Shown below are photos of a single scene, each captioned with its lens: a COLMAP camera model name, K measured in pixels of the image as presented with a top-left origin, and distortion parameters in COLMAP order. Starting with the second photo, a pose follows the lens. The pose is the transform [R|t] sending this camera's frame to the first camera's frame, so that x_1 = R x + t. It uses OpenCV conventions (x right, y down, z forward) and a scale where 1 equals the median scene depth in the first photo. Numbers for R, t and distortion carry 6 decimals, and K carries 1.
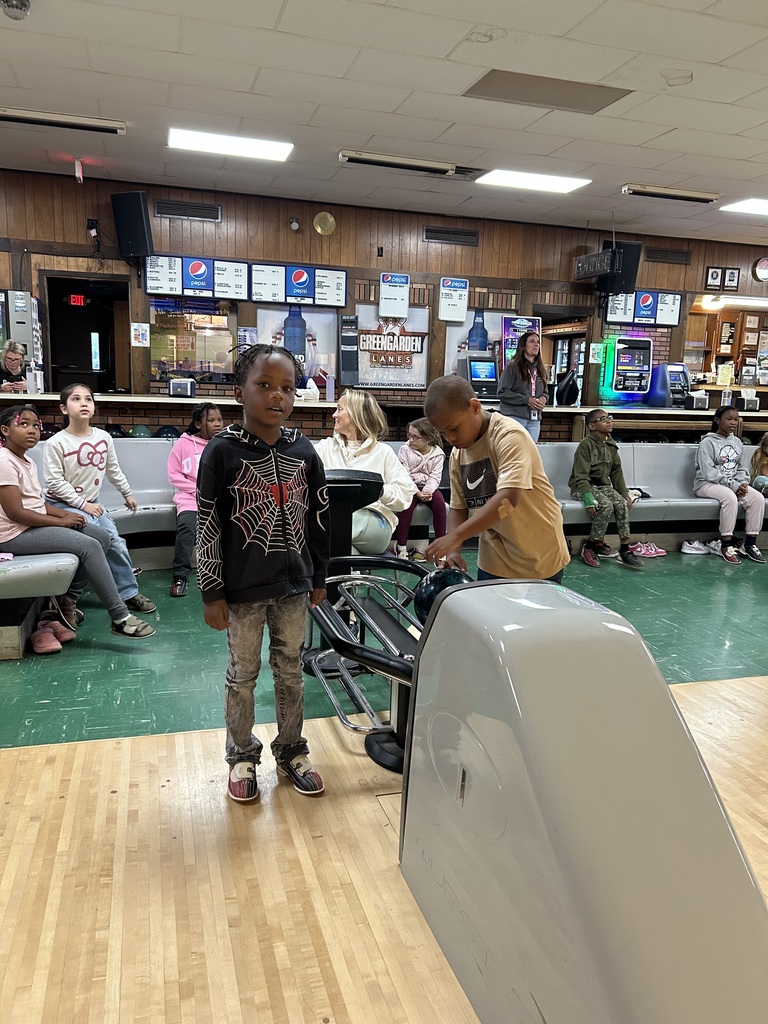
lens RADIAL K [[770.0, 0, 372.1], [0, 770.0, 506.7], [0, 0, 1]] dist [0.044814, -0.046992]
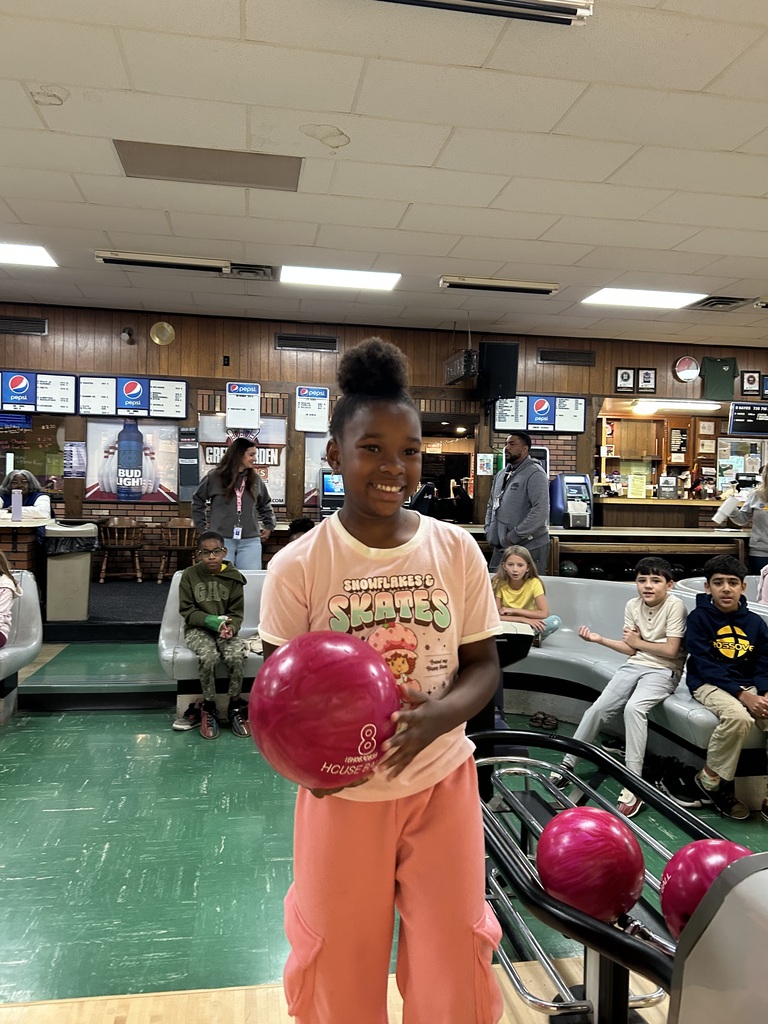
lens RADIAL K [[770.0, 0, 388.1], [0, 770.0, 494.8], [0, 0, 1]] dist [0.044814, -0.046992]
pose [[0.991261, -0.007958, -0.131675, 0.316872], [-0.013061, 0.987354, -0.157991, -0.024416], [0.131267, 0.158330, 0.978622, 0.134740]]
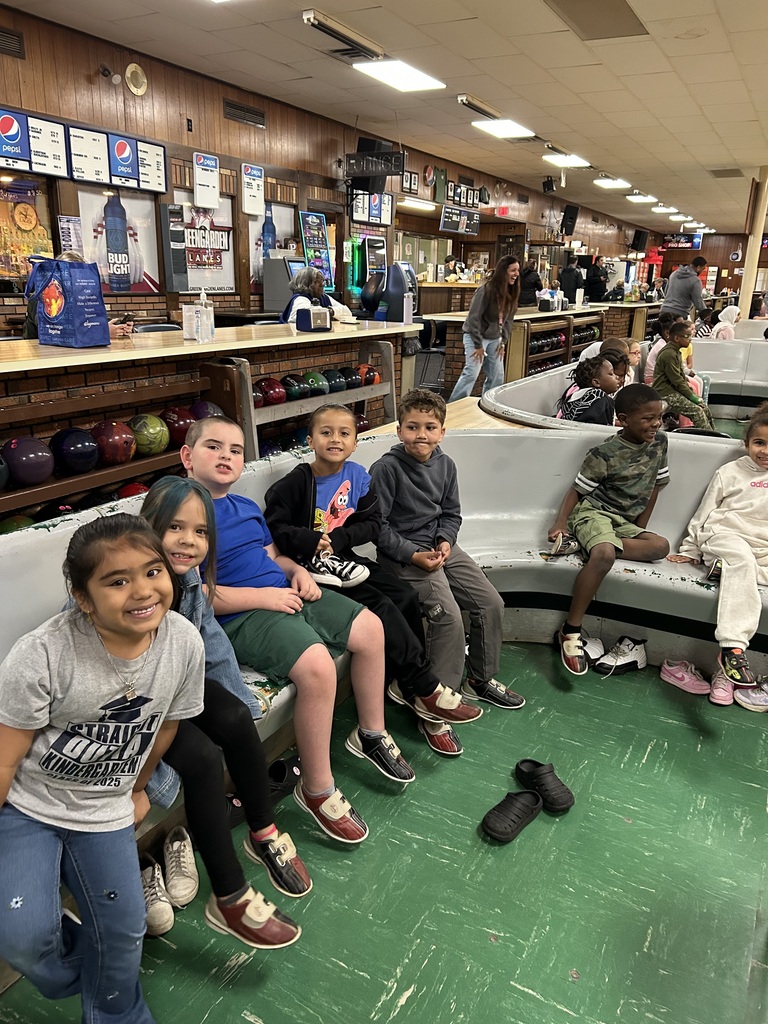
lens RADIAL K [[770.0, 0, 378.5], [0, 770.0, 506.2], [0, 0, 1]] dist [0.044814, -0.046992]
pose [[0.703238, -0.217876, 0.676747, -0.485883], [0.111879, 0.973939, 0.197298, -0.071612], [-0.702096, -0.063033, 0.709287, 0.234846]]
